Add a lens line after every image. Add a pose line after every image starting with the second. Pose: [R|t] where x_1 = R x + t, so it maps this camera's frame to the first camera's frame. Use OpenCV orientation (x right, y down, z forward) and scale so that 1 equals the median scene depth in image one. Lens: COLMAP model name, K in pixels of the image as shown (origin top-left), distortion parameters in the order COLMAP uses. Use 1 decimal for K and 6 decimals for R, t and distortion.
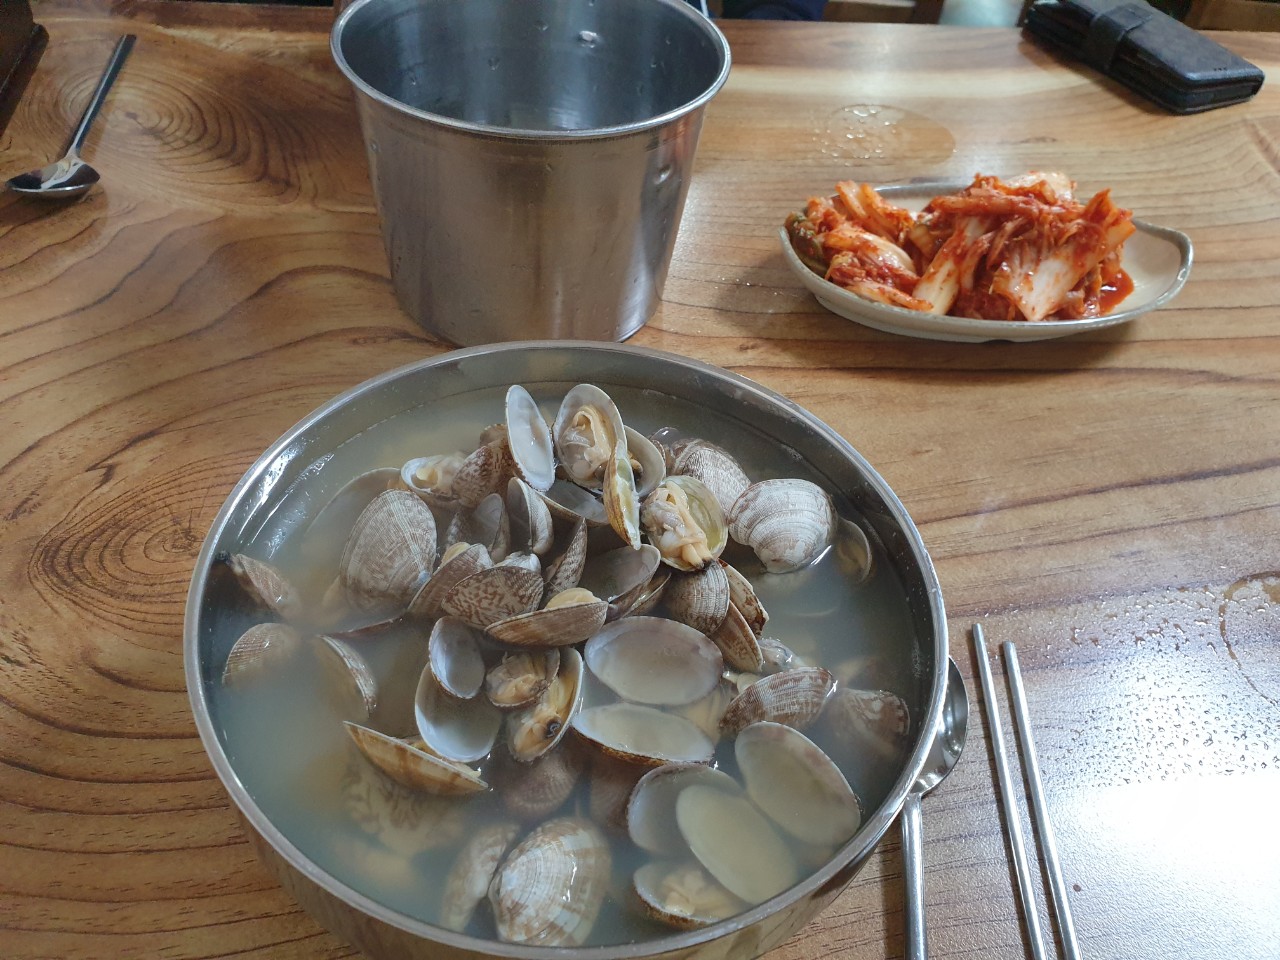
lens RADIAL K [[974.1, 0, 618.6], [0, 974.1, 480.2], [0, 0, 1]] dist [-0.000363, -0.125082]
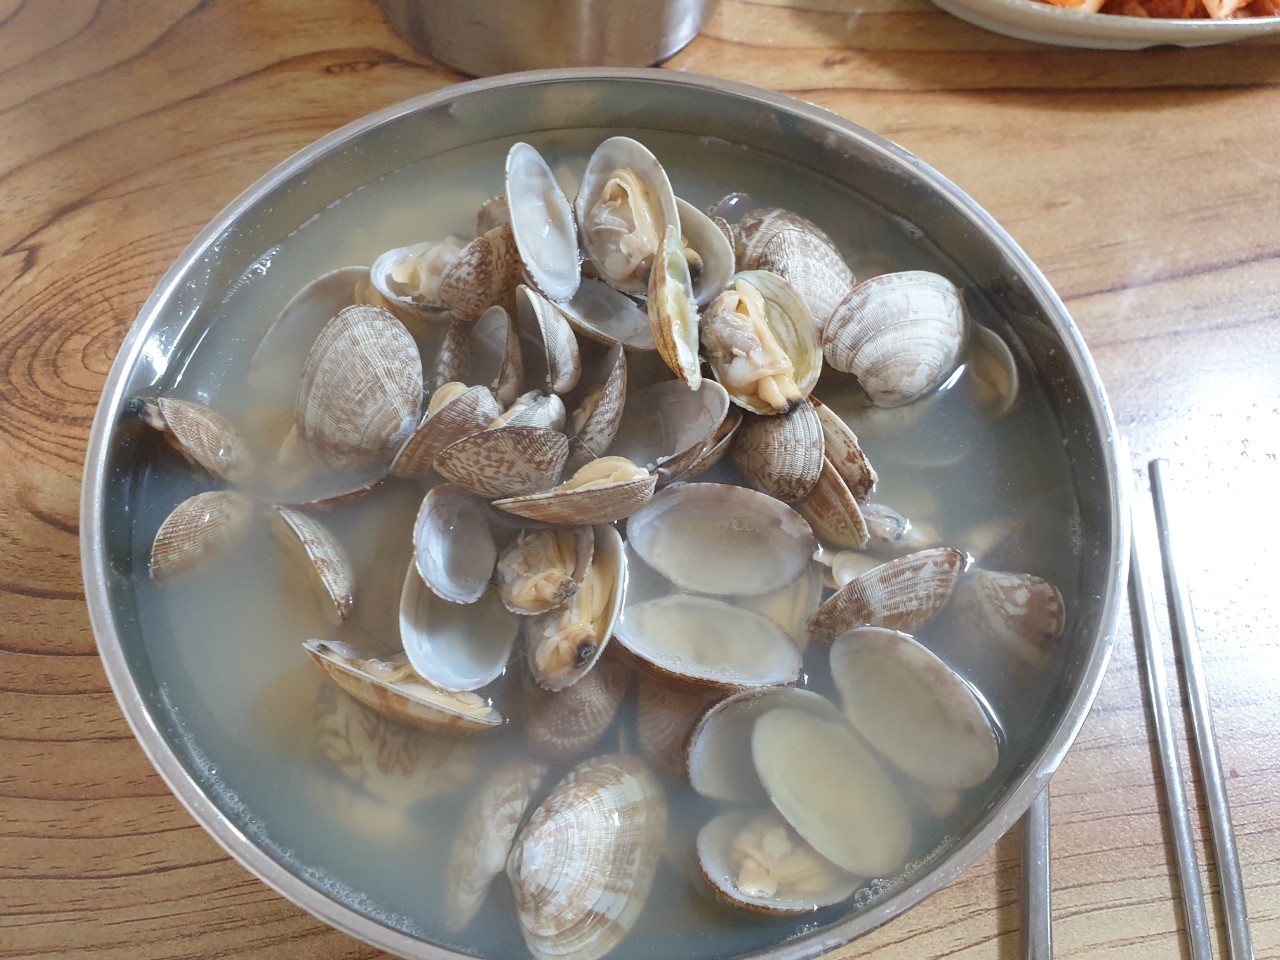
lens RADIAL K [[956.4, 0, 640.0], [0, 956.4, 480.0], [0, 0, 1]] dist [0.003729, -0.030713]
pose [[0.999413, -0.012967, -0.031696, -0.001233], [0.021408, 0.958977, 0.282674, -0.060174], [0.026731, -0.283187, 0.958692, 0.285767]]
